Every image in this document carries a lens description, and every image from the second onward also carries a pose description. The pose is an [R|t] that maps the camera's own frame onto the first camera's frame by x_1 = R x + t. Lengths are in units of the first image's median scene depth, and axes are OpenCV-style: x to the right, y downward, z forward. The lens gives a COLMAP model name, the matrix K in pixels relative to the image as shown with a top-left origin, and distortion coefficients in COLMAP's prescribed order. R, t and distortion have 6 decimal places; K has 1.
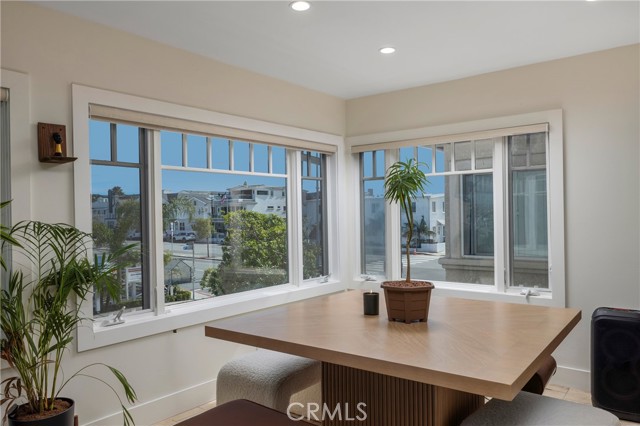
lens RADIAL K [[476.3, 0, 320.0], [0, 476.3, 213.0], [0, 0, 1]] dist [-0.008180, -0.002713]
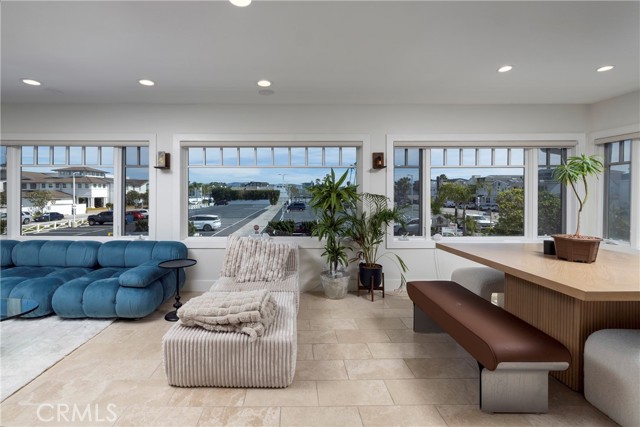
lens RADIAL K [[274.4, 0, 286.6], [0, 274.4, 197.0], [0, 0, 1]] dist [0.001215, 0.000096]
pose [[0.611704, 0.022593, -0.790764, 0.255611], [-0.004459, 0.999675, 0.025113, 0.005018], [0.791074, -0.011835, 0.611606, -0.222938]]
